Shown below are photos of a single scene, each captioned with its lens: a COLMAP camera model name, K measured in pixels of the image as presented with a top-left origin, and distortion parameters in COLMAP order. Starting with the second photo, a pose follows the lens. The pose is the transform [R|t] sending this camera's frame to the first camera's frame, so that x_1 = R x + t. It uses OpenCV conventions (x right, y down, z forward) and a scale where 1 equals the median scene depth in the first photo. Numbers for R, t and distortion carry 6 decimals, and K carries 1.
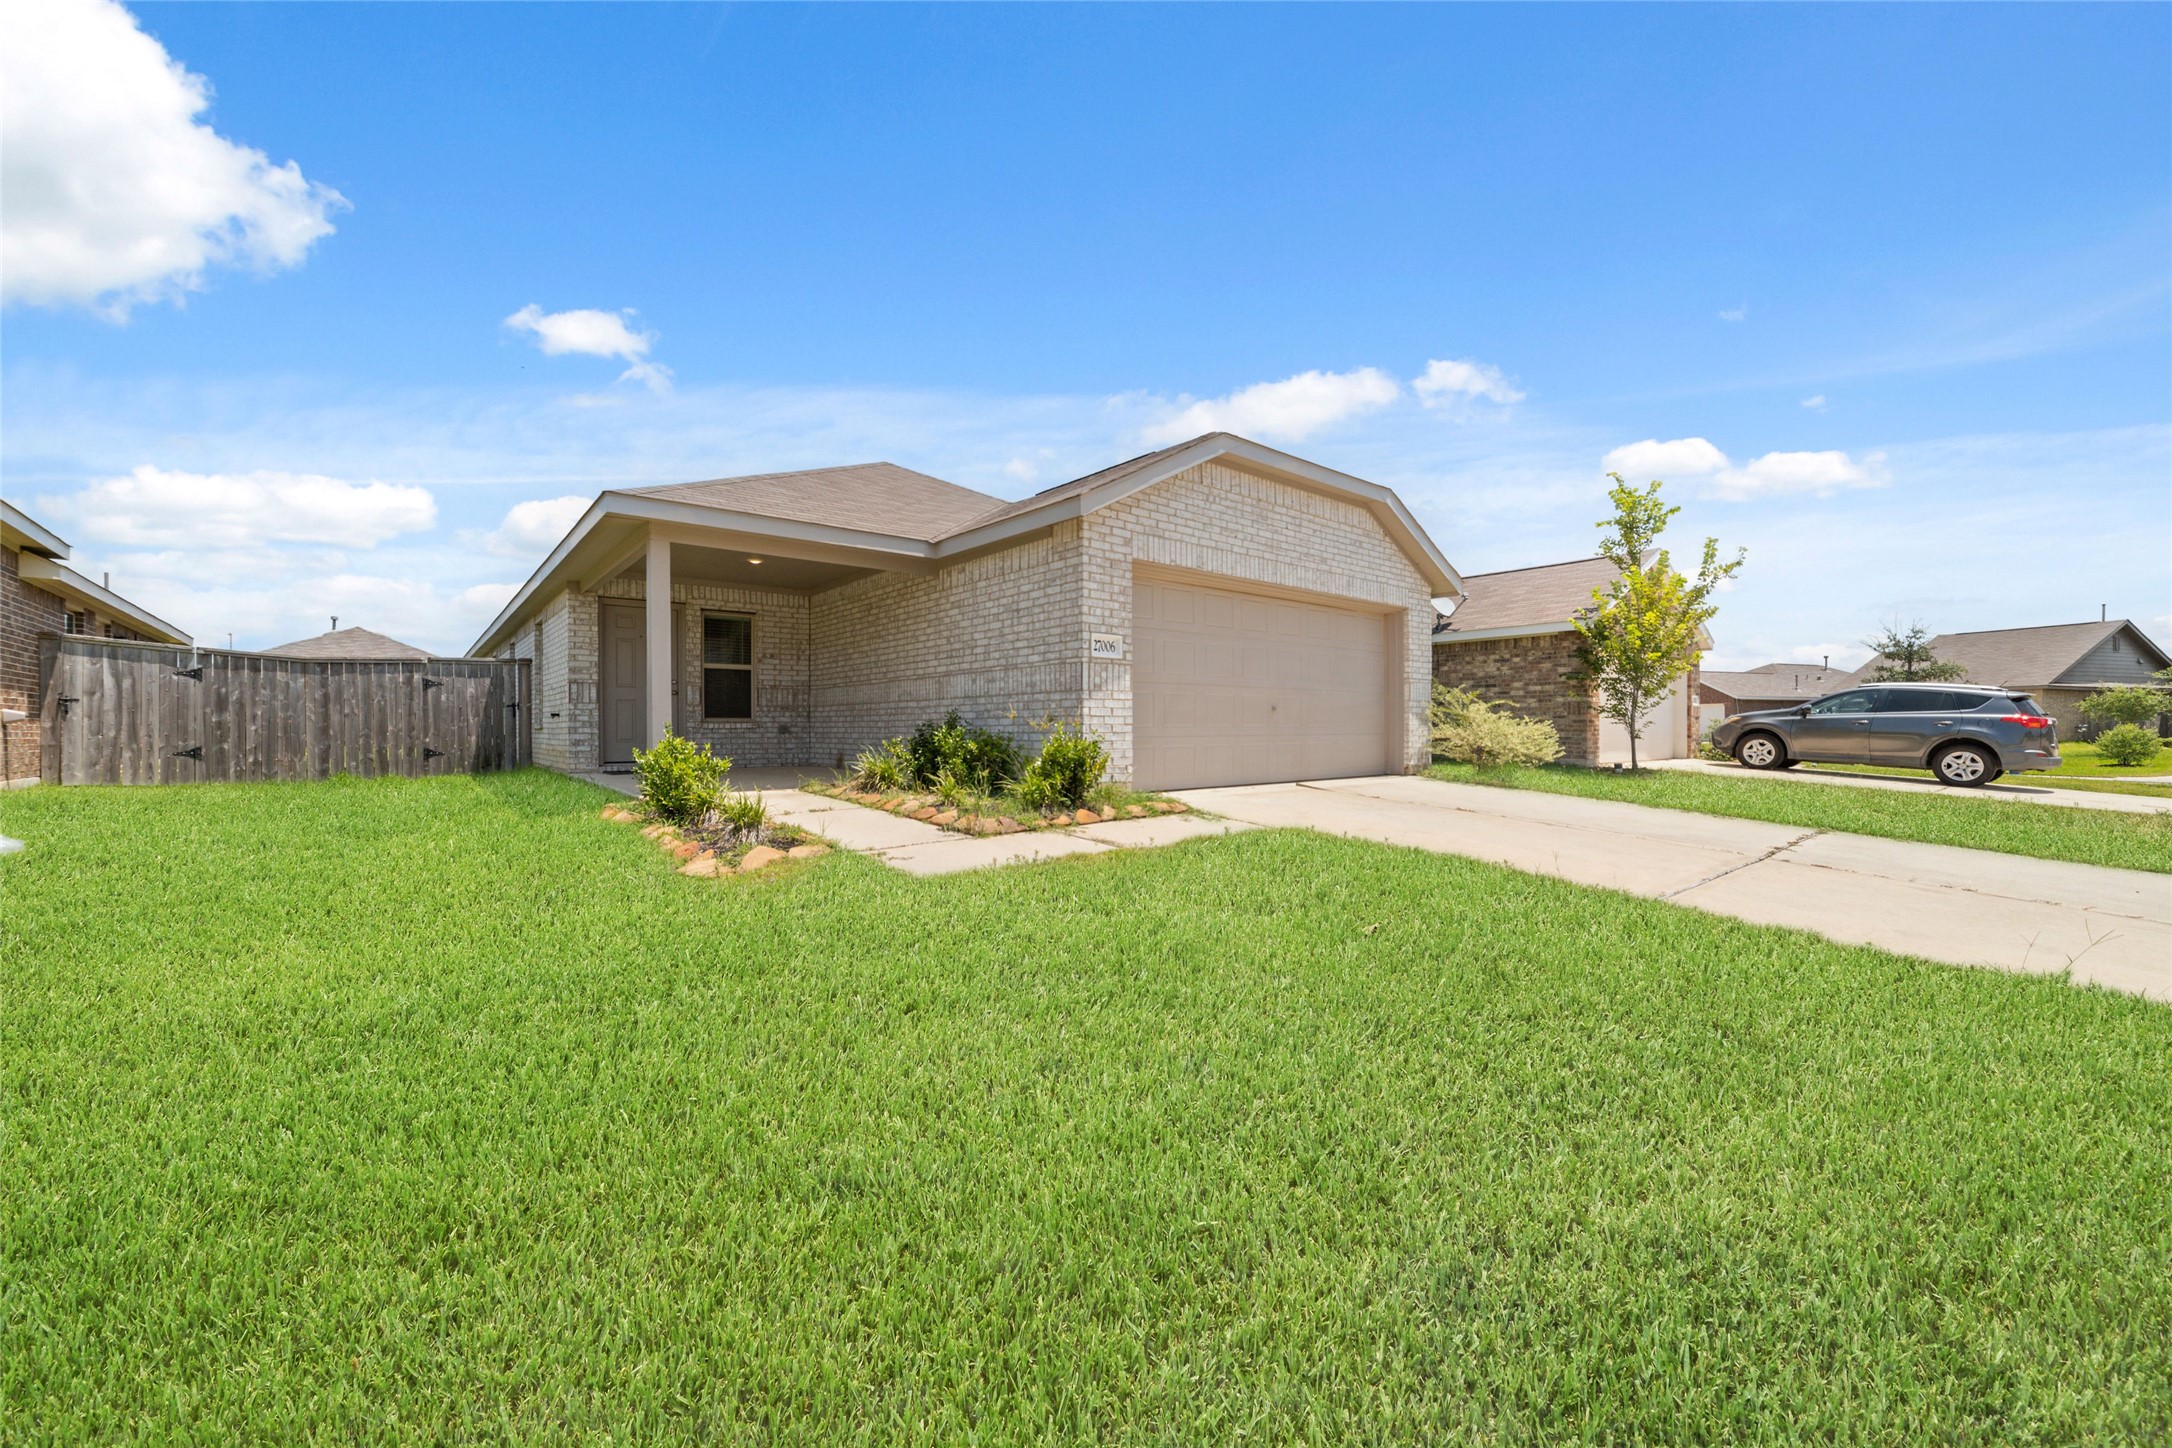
lens RADIAL K [[833.5, 0, 1082.2], [0, 833.5, 728.7], [0, 0, 1]] dist [-0.017409, 0.005862]
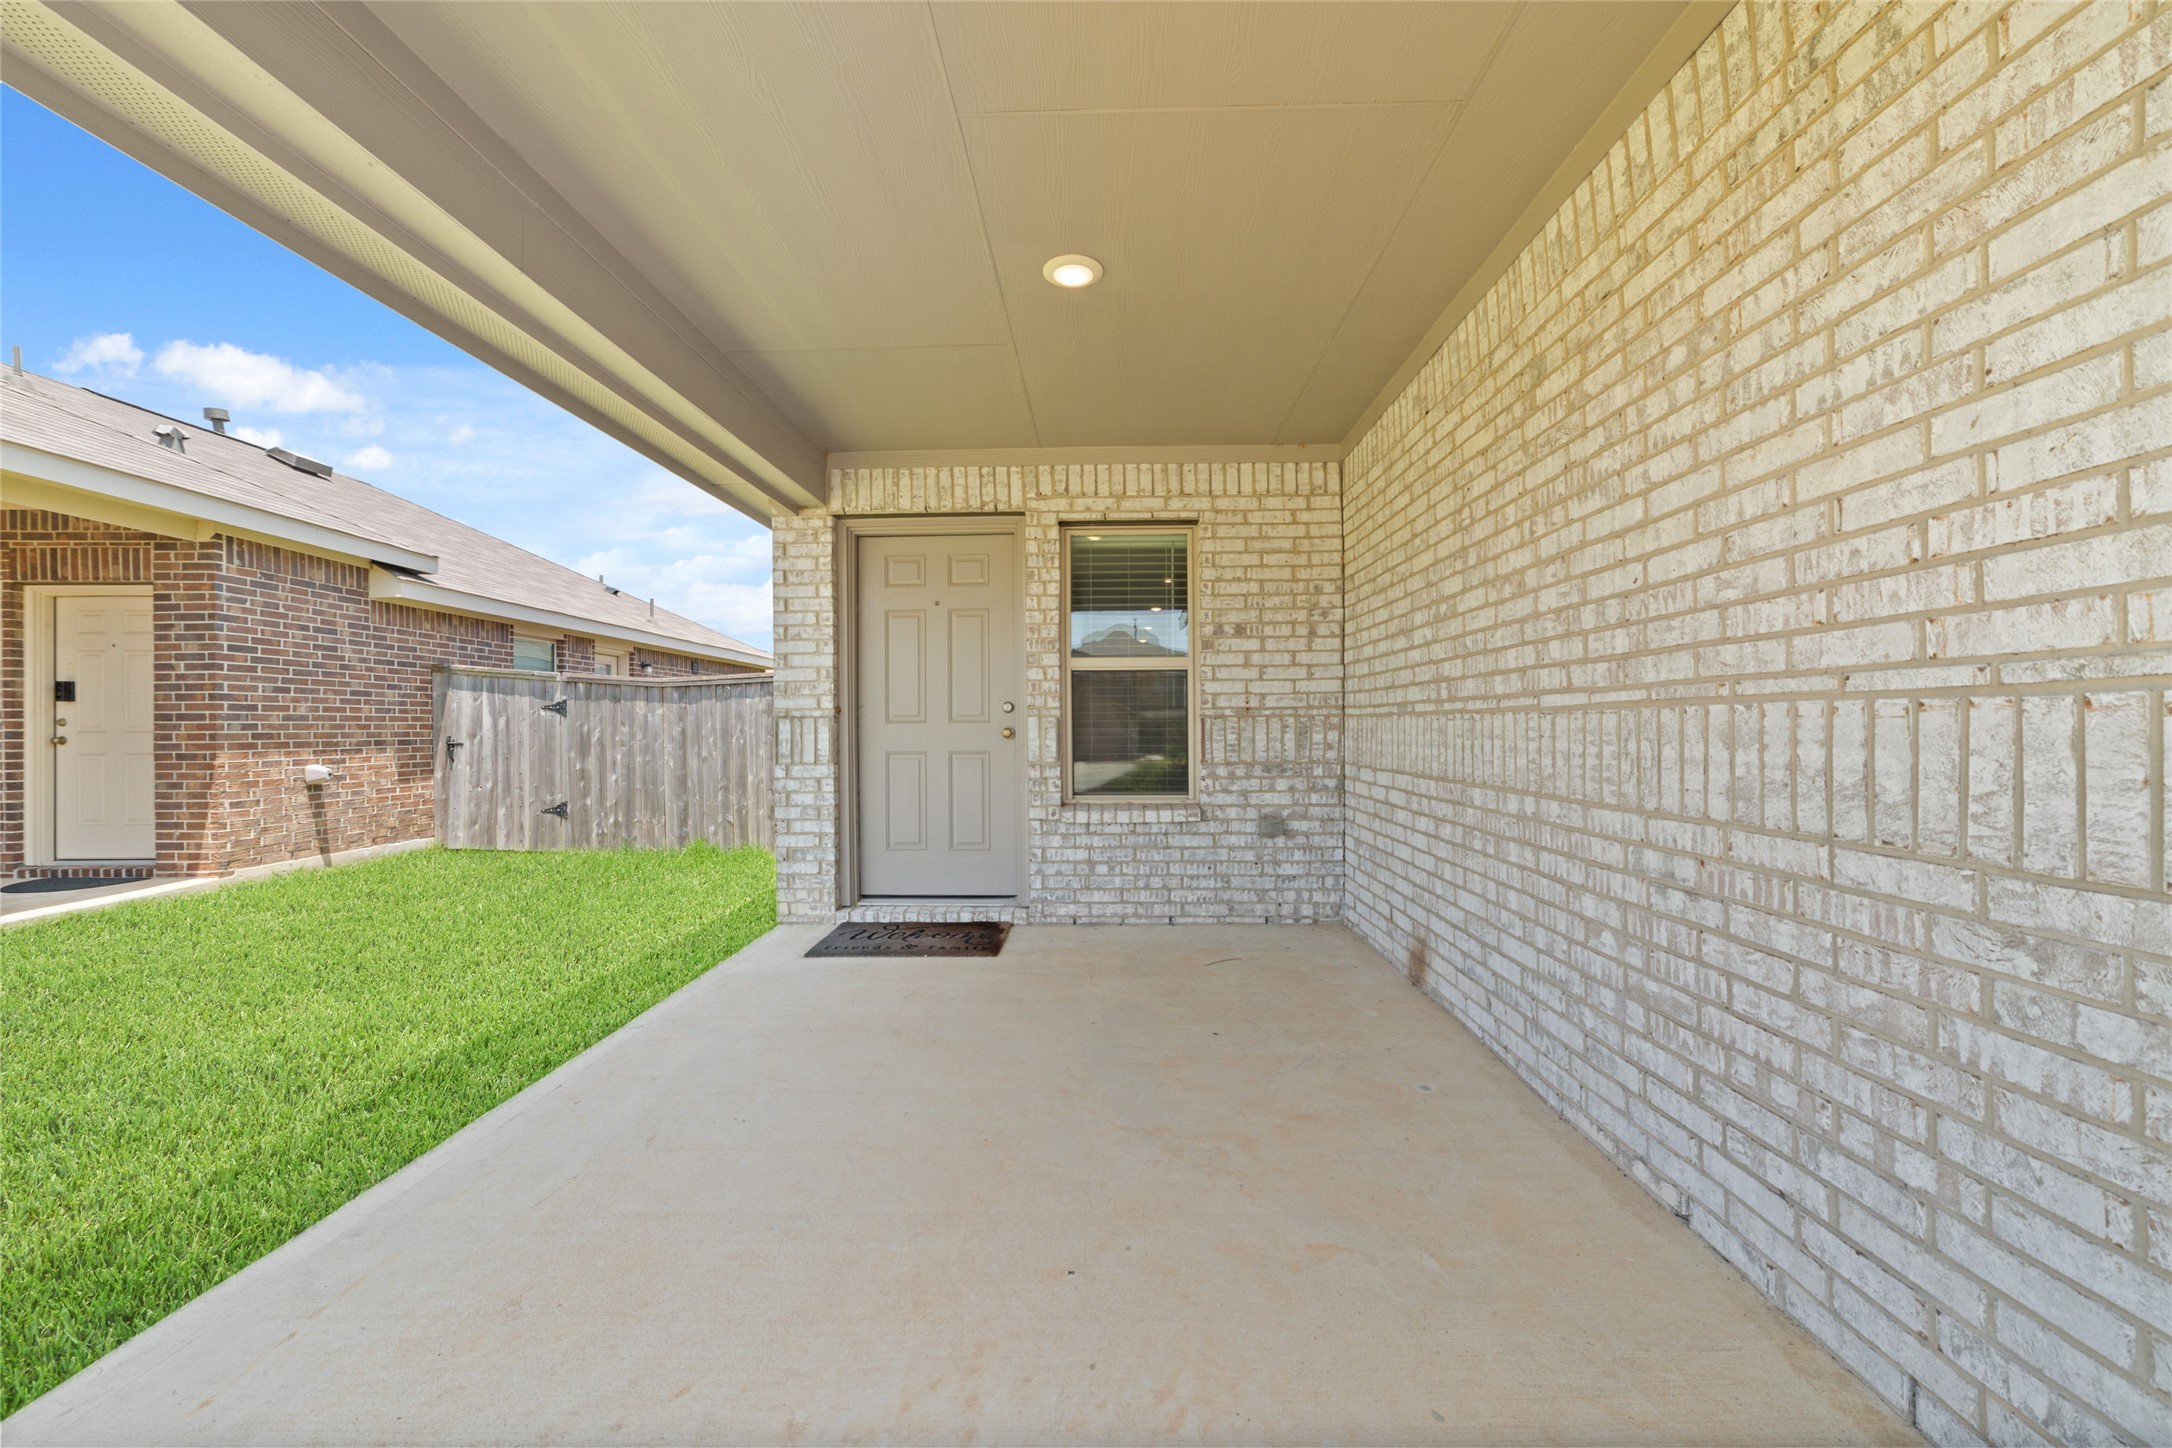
lens RADIAL K [[833.5, 0, 1082.2], [0, 833.5, 728.7], [0, 0, 1]] dist [-0.017409, 0.005862]
pose [[0.747991, 0.001964, -0.663706, -0.193390], [0.003959, 0.999965, 0.007421, -0.050028], [0.663697, -0.008179, 0.747957, 0.733243]]
